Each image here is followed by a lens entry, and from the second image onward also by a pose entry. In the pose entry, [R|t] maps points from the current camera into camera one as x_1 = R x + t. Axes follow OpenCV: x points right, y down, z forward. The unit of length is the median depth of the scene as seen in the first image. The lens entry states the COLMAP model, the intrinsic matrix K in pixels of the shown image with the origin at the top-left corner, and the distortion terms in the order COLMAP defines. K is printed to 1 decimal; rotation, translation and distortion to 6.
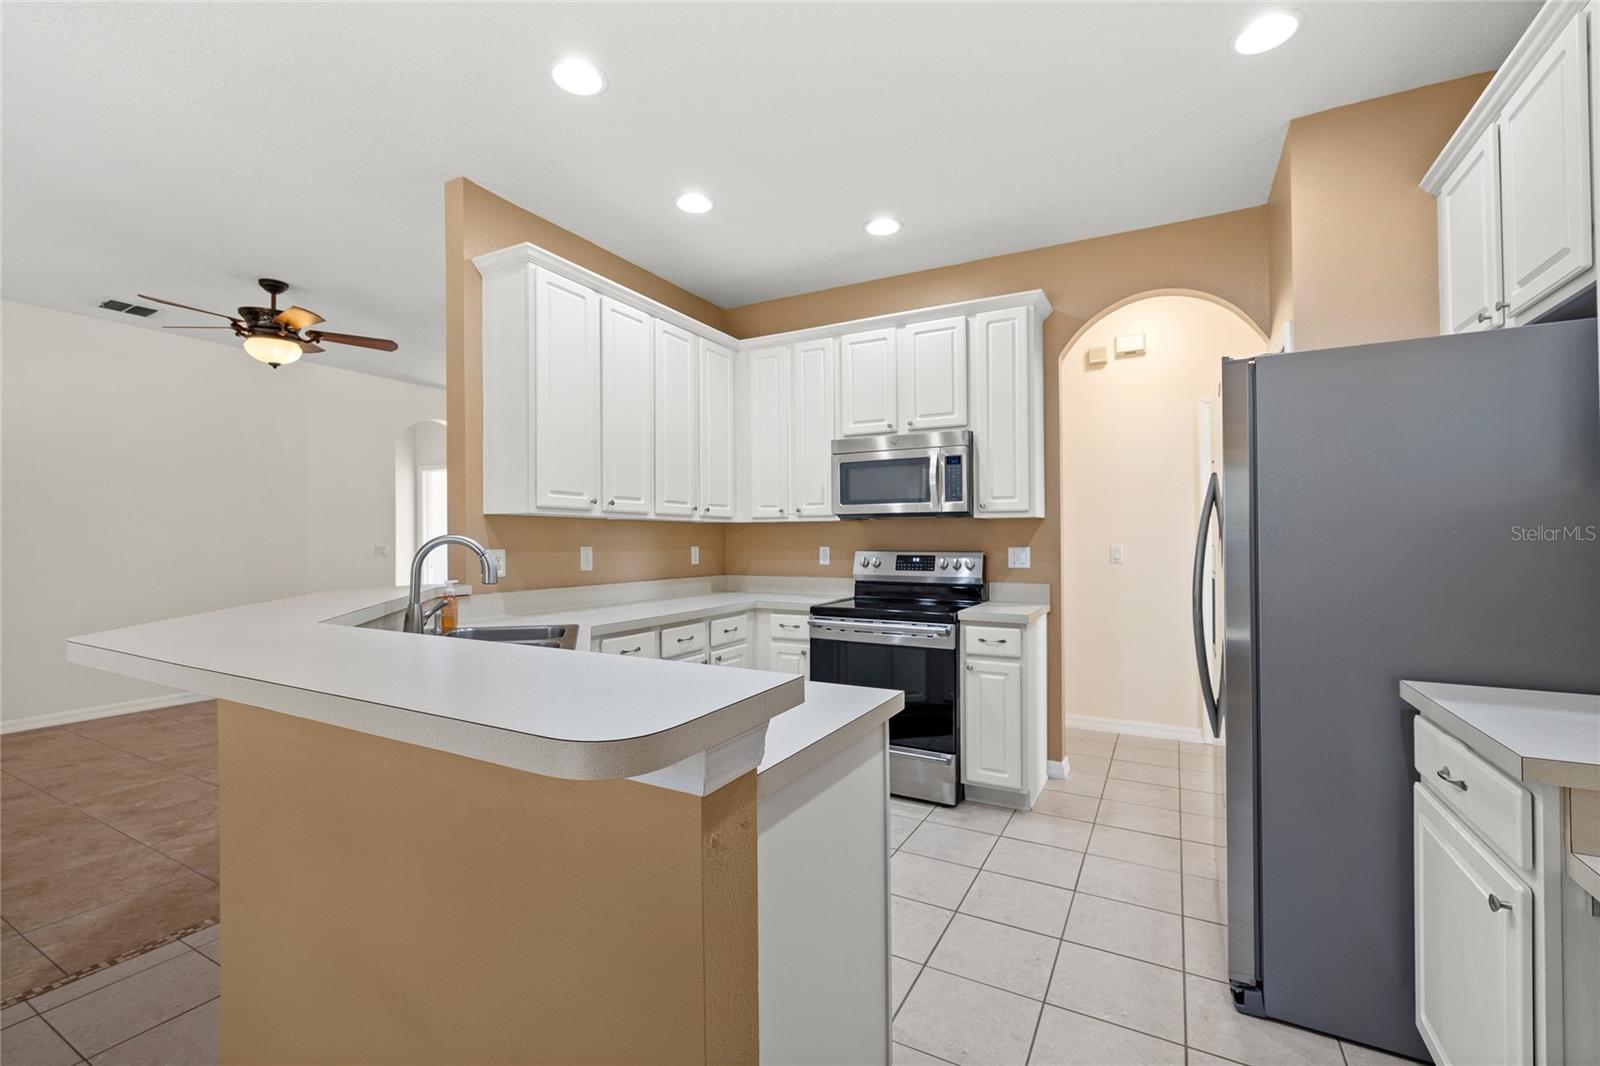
lens RADIAL K [[687.7, 0, 799.8], [0, 687.7, 528.5], [0, 0, 1]] dist [-0.002591, 0.001662]
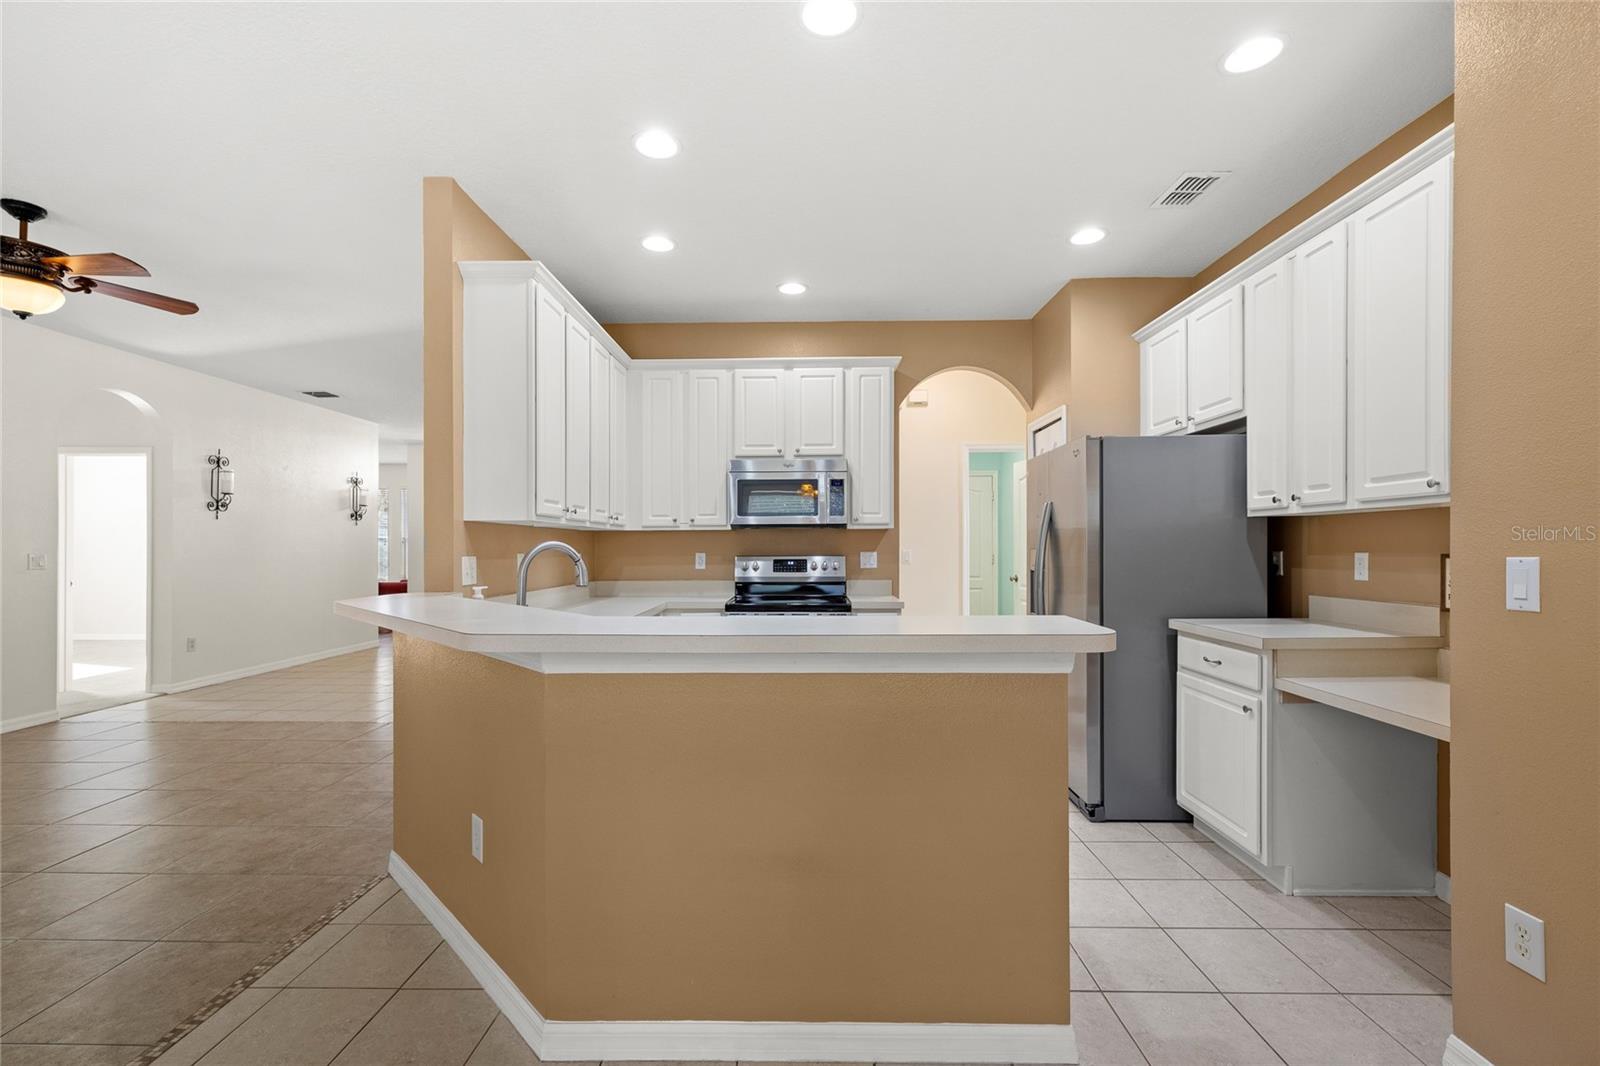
lens RADIAL K [[687.7, 0, 815.7], [0, 687.7, 544.0], [0, 0, 1]] dist [-0.002591, 0.001662]
pose [[0.879291, -0.000033, 0.476286, -0.380240], [-0.003983, 0.999965, 0.007423, 0.003332], [-0.476269, -0.008424, 0.879259, -0.080478]]
